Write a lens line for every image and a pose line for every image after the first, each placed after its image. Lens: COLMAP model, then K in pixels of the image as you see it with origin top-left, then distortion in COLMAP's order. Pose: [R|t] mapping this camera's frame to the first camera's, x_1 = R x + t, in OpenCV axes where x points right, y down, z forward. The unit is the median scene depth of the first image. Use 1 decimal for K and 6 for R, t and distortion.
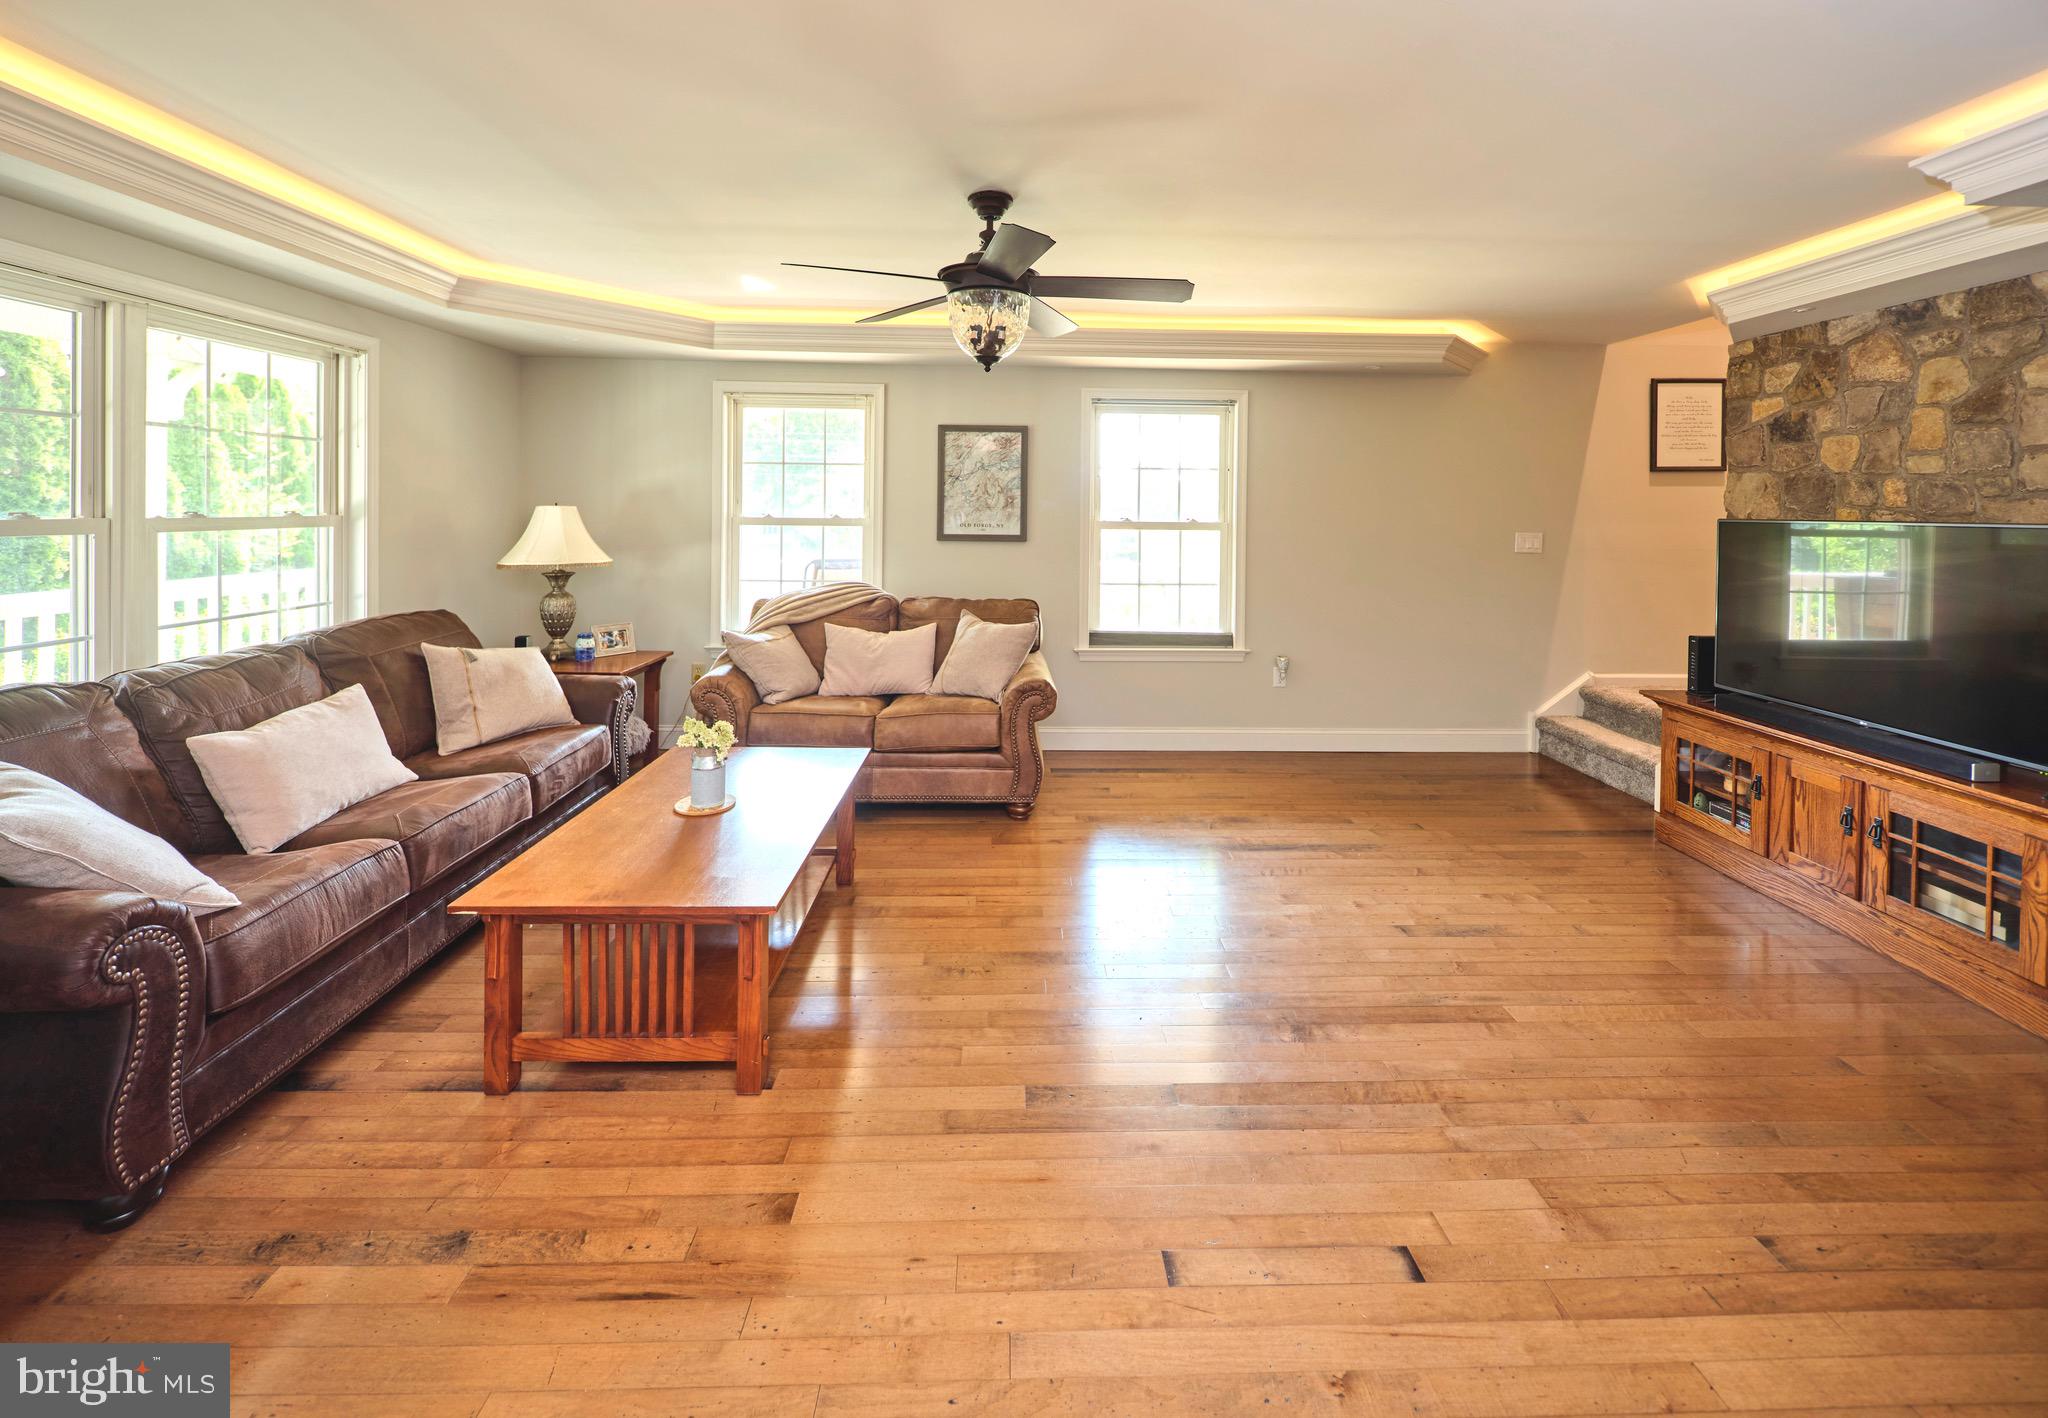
lens RADIAL K [[802.2, 0, 1026.9], [0, 802.2, 644.2], [0, 0, 1]] dist [0.000795, -0.000057]
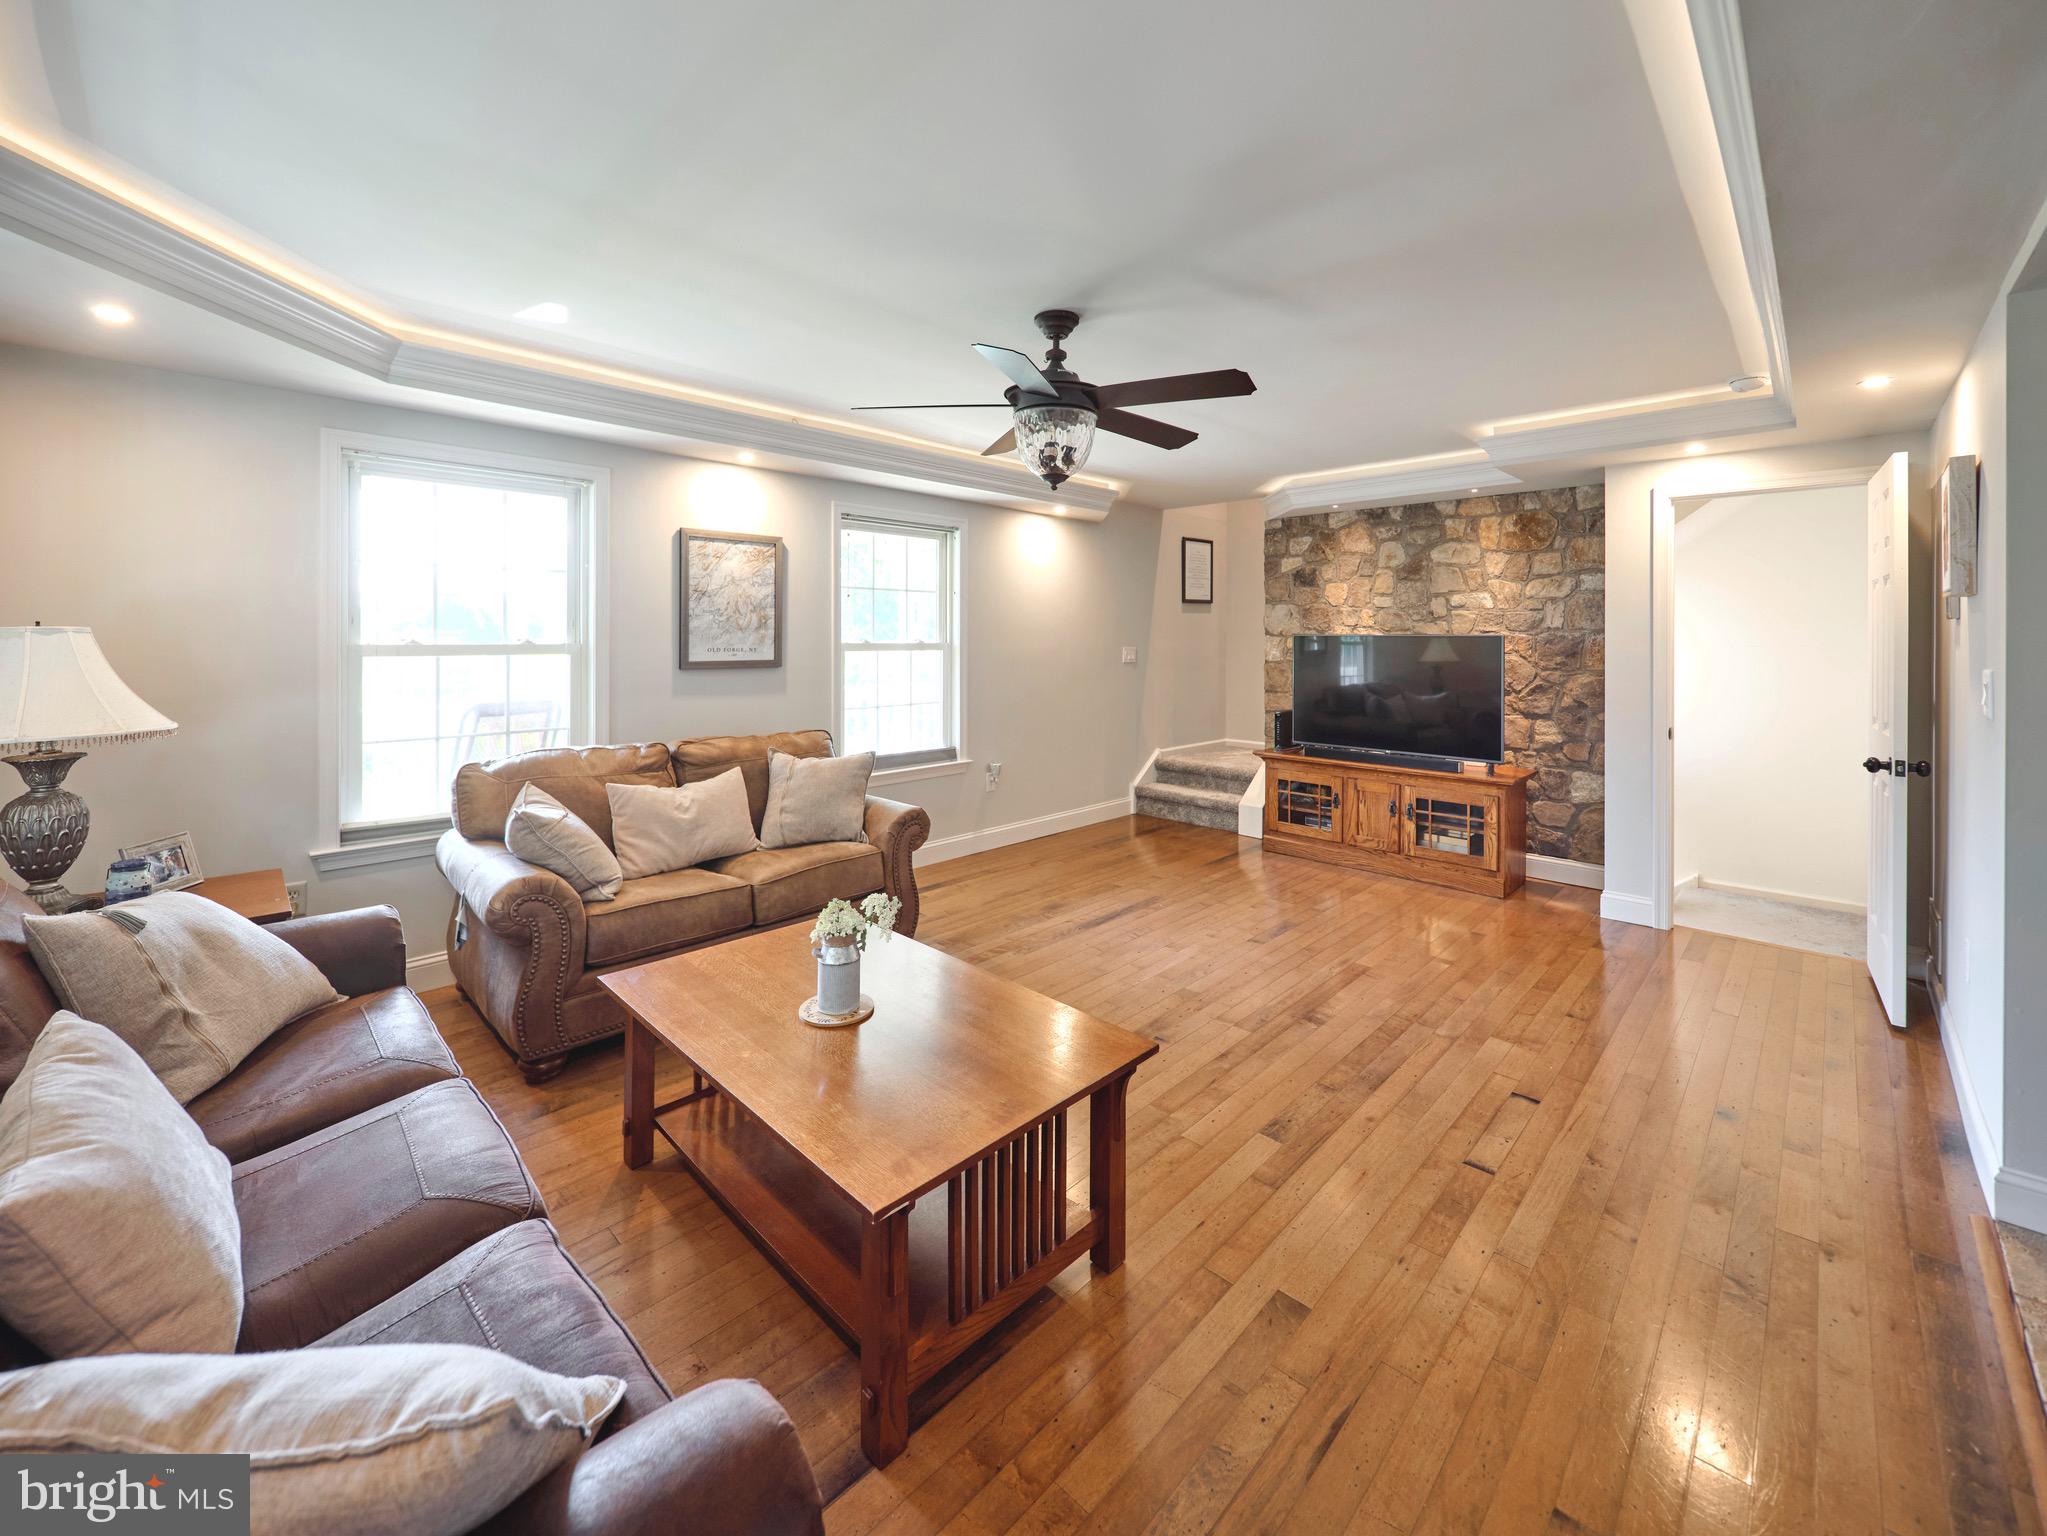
lens RADIAL K [[812.4, 0, 1023.5], [0, 812.4, 768.0], [0, 0, 1]] dist [0.001690, 0.000132]
pose [[0.717874, -0.119689, 0.685807, -0.632898], [0.121418, 0.991537, 0.045951, -0.036520], [-0.685503, 0.050283, 0.726332, 0.238174]]
